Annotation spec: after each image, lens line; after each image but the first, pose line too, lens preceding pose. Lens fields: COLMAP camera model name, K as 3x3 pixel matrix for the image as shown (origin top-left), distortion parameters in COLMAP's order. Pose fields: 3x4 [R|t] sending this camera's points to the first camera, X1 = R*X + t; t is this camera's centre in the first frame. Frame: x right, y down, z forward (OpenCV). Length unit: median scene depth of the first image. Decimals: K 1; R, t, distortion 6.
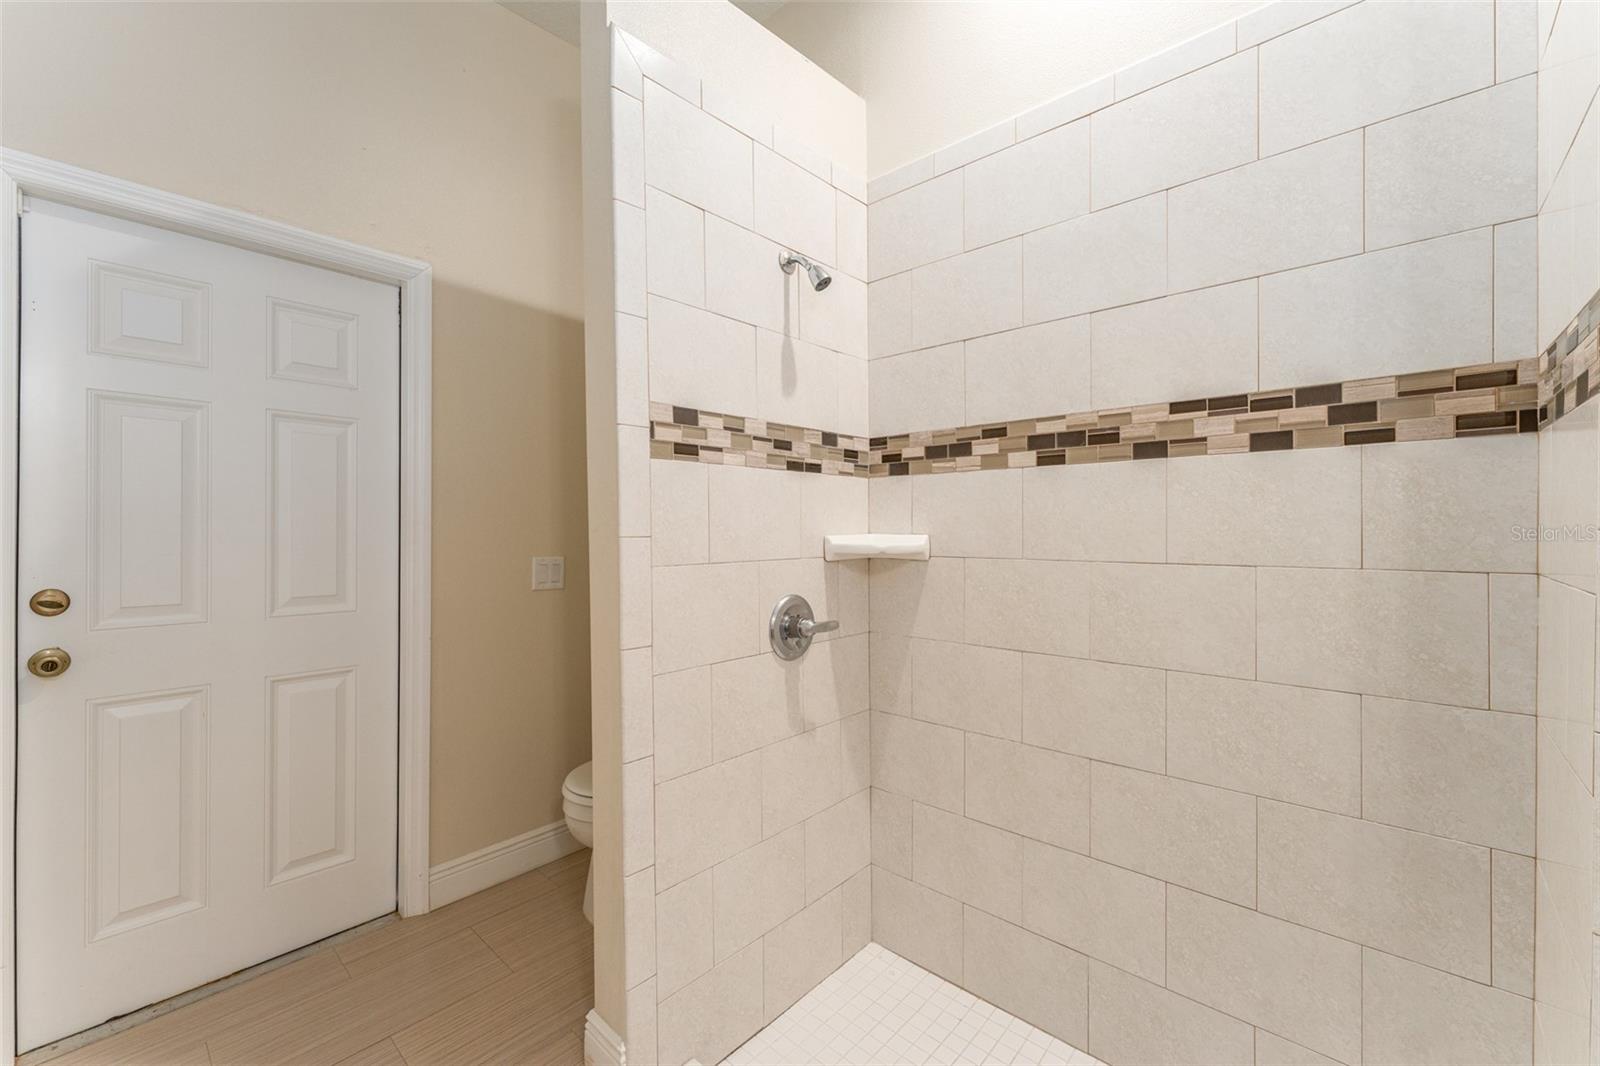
lens RADIAL K [[644.7, 0, 792.5], [0, 644.7, 532.0], [0, 0, 1]] dist [-0.000627, -0.000281]
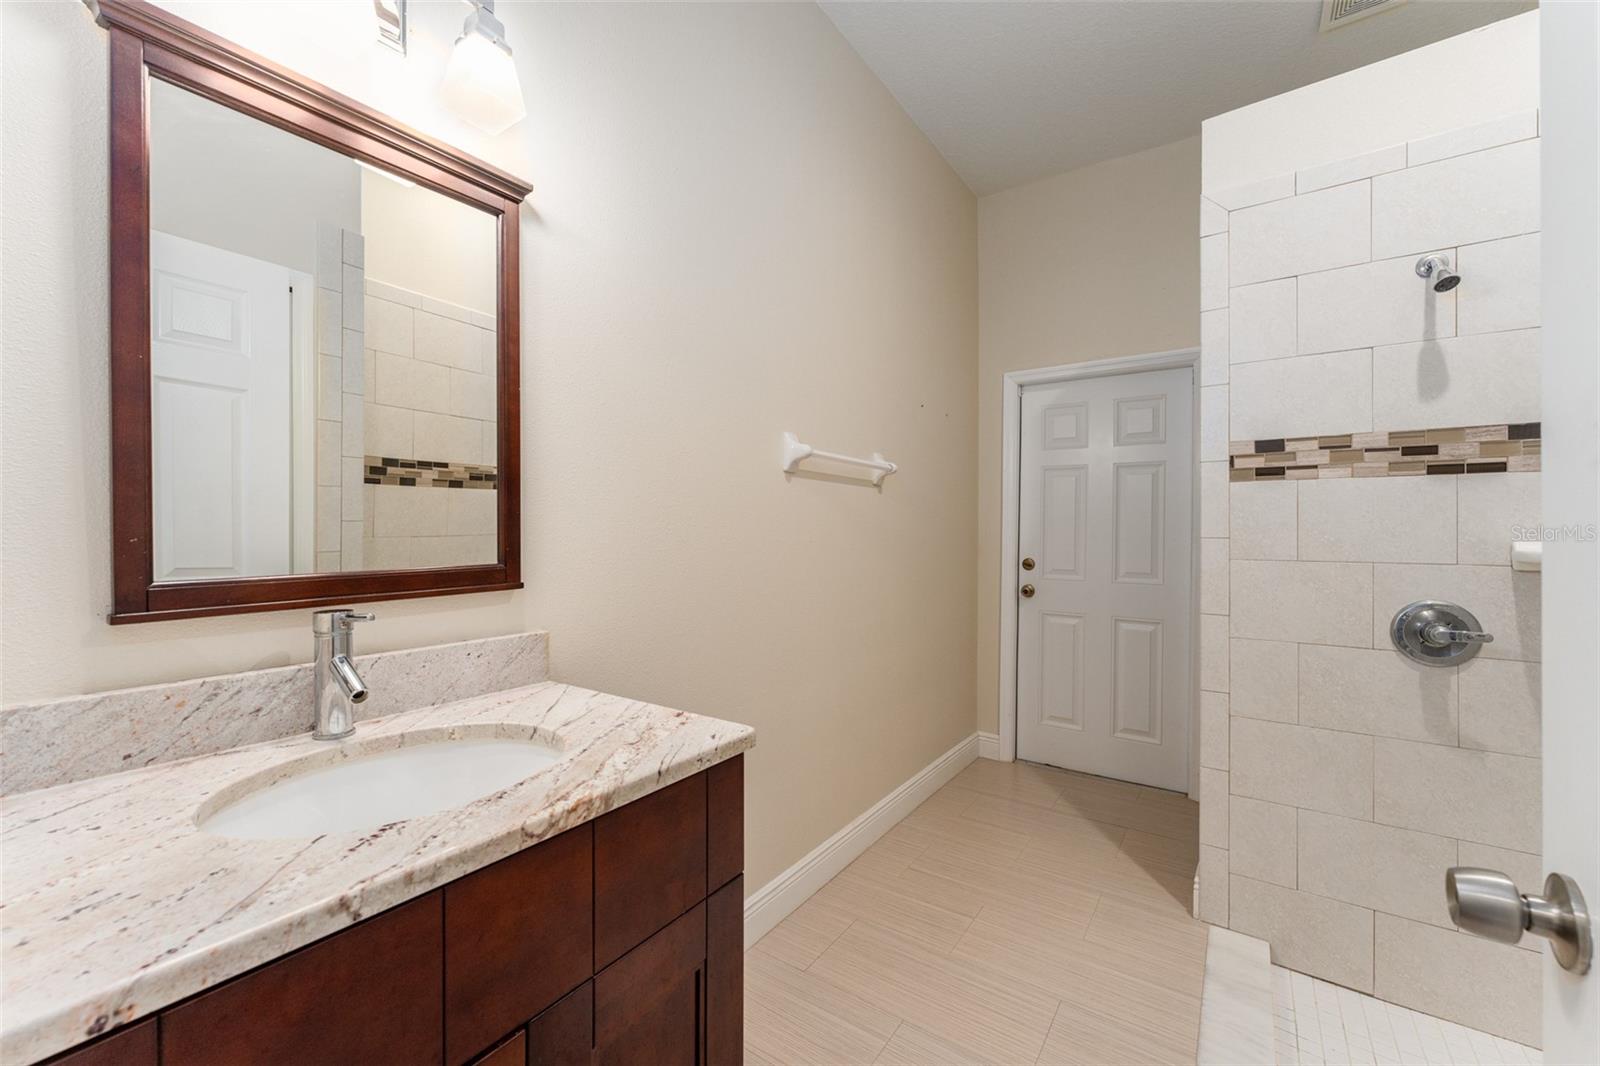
lens RADIAL K [[644.7, 0, 792.5], [0, 644.7, 532.0], [0, 0, 1]] dist [-0.000627, -0.000281]
pose [[0.138036, 0.004261, -0.990418, 0.901029], [-0.010100, 0.999945, 0.002894, -0.000231], [0.990376, 0.009603, 0.138071, -0.119584]]
